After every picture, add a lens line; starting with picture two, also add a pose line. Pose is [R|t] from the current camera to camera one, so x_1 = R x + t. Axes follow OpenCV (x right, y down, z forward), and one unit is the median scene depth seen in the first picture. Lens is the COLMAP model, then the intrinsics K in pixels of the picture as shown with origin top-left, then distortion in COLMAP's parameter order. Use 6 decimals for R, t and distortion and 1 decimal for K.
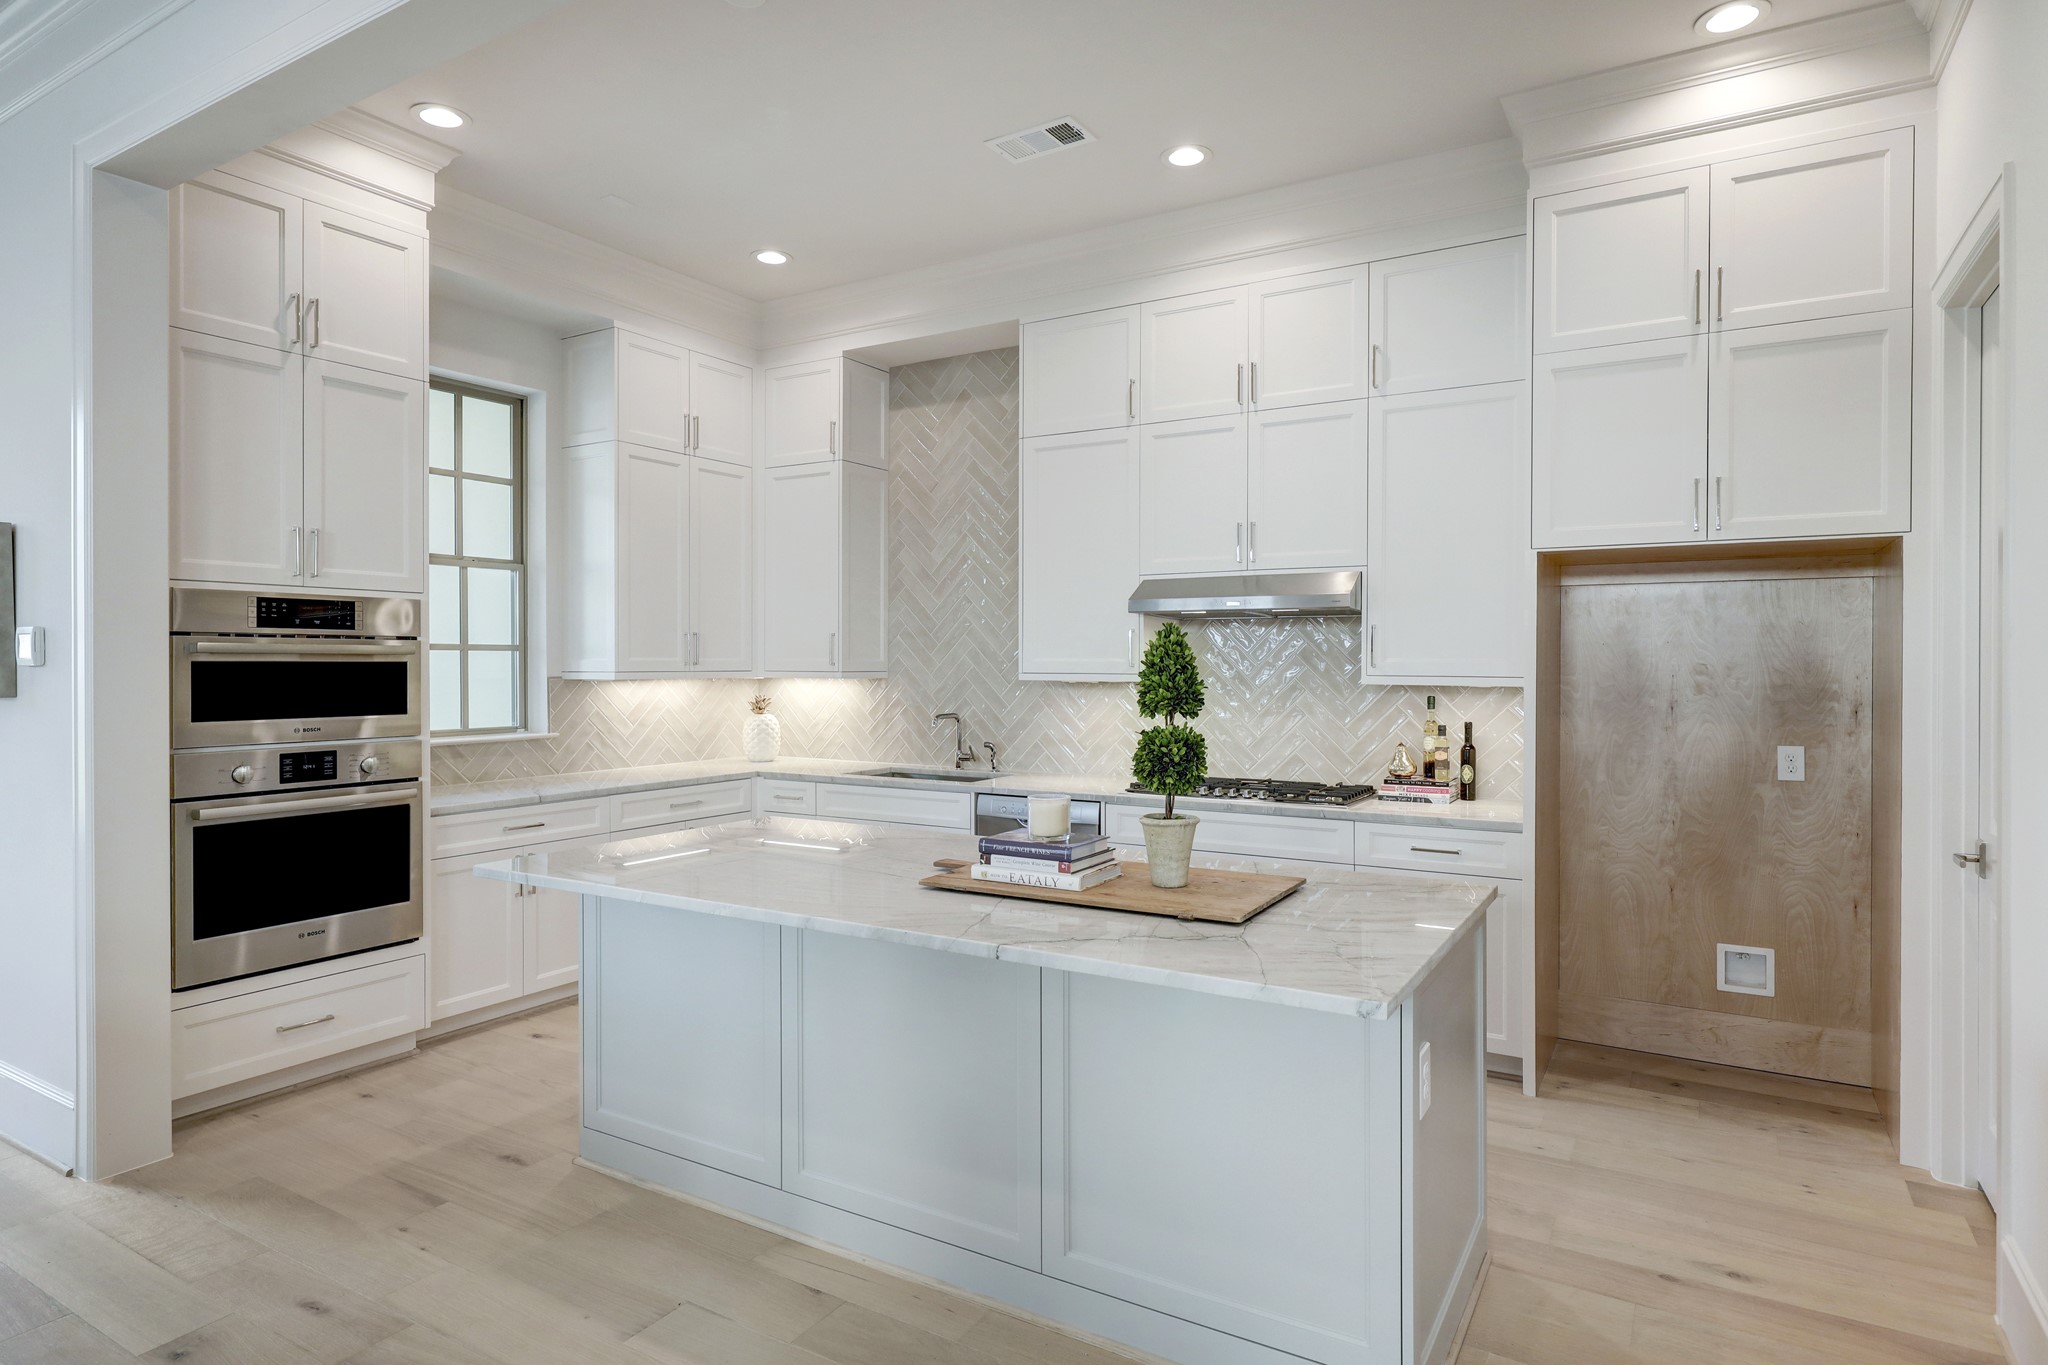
lens RADIAL K [[1127.1, 0, 1151.8], [0, 1127.1, 662.3], [0, 0, 1]] dist [0.001195, 0.000391]
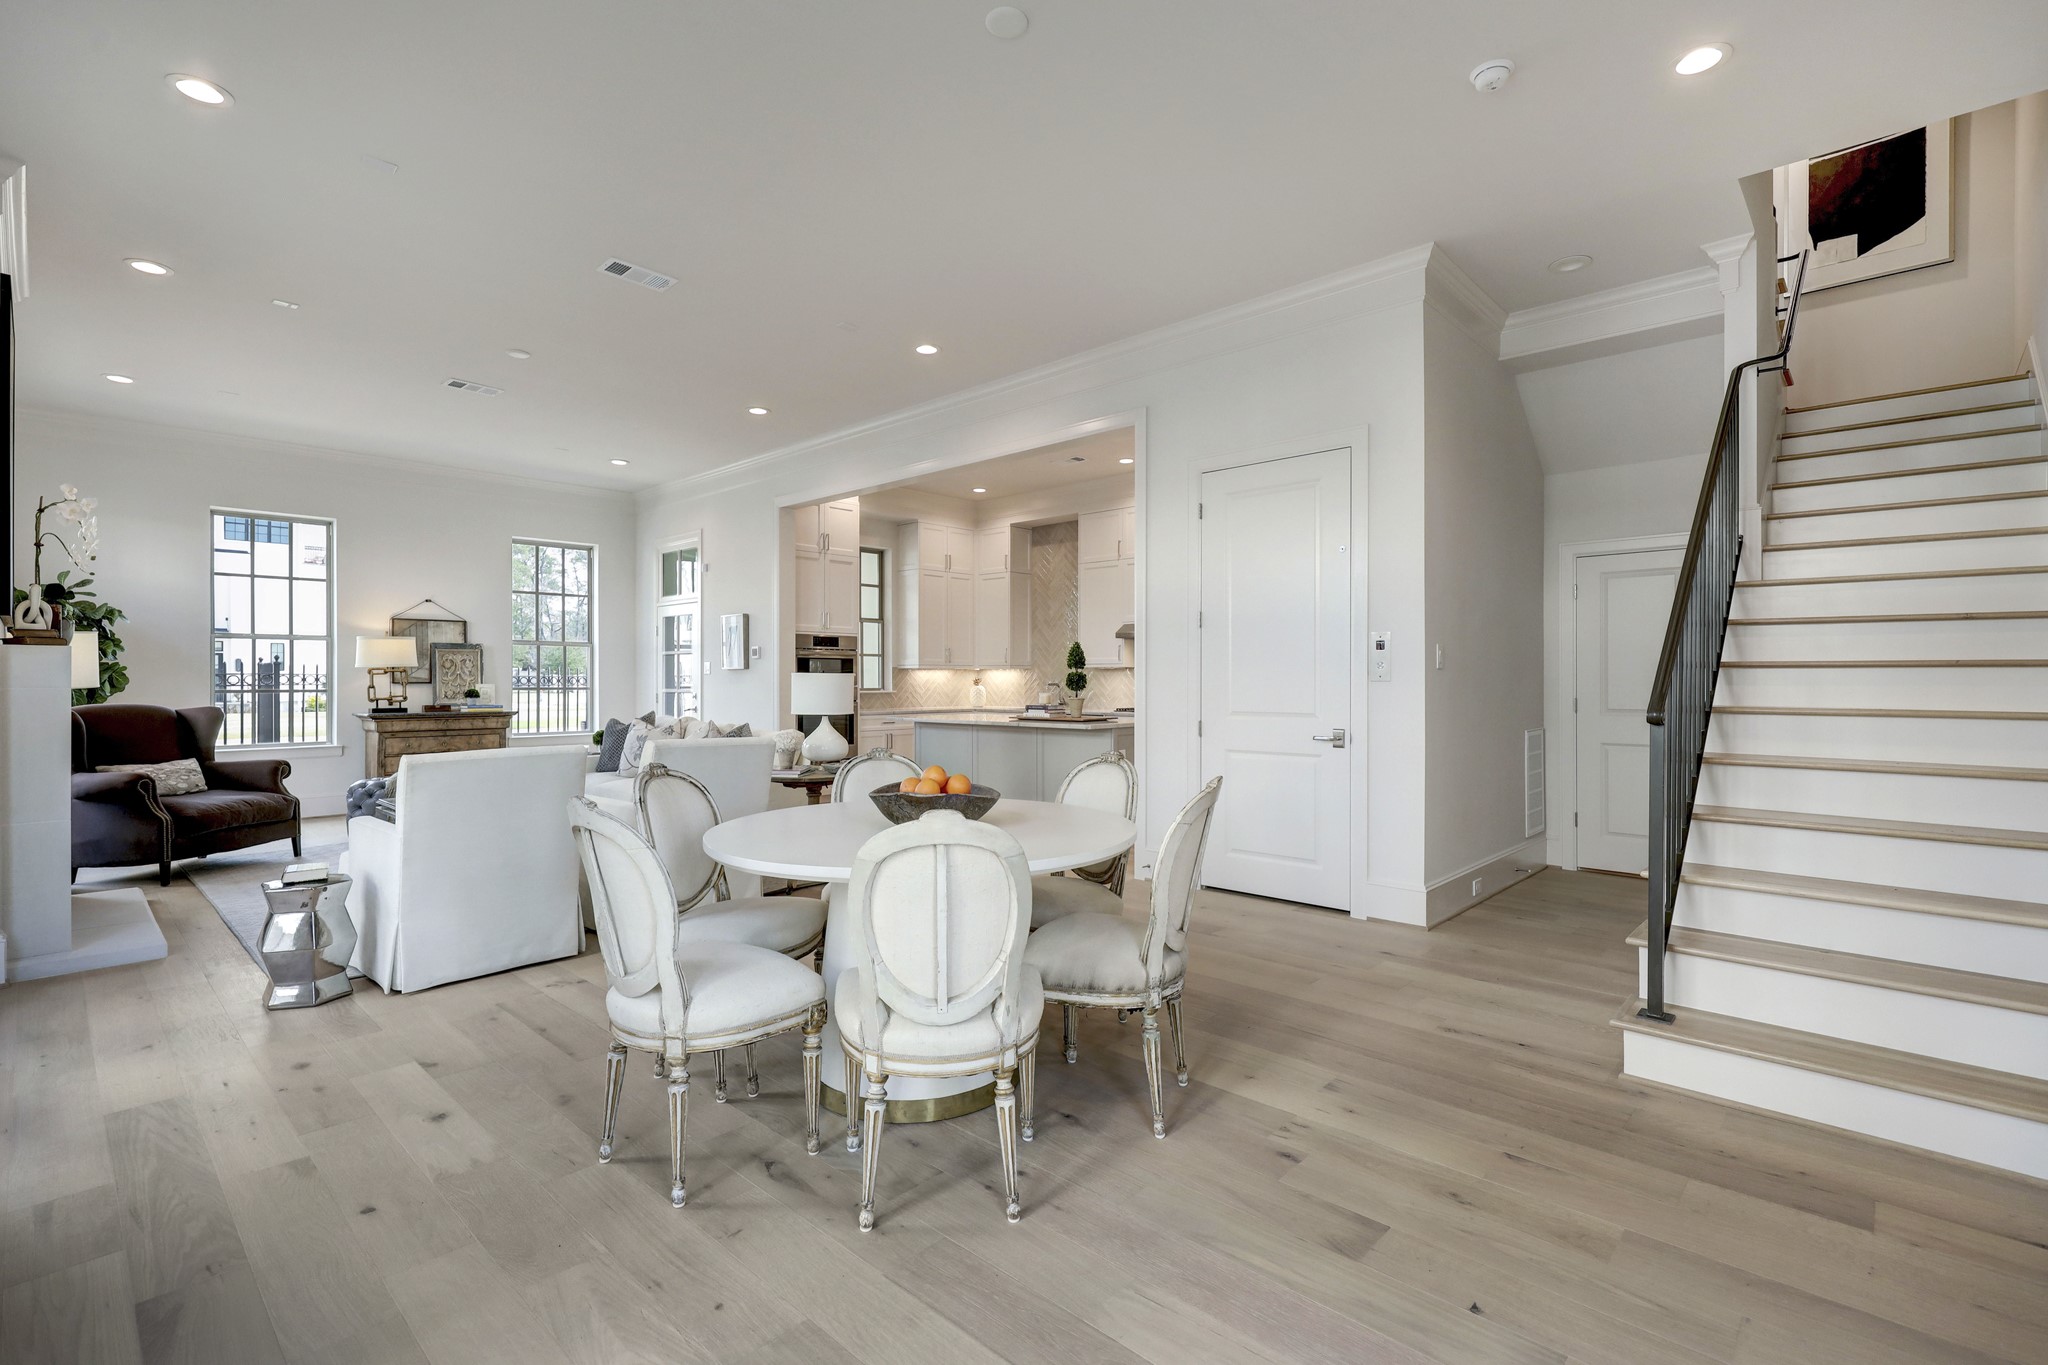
lens RADIAL K [[943.4, 0, 1023.8], [0, 943.4, 679.3], [0, 0, 1]] dist [0.000306, 0.000001]
pose [[0.952085, 0.001125, -0.305831, 0.336647], [-0.000921, 0.999999, 0.000811, 0.035838], [0.305832, -0.000490, 0.952085, -0.808097]]
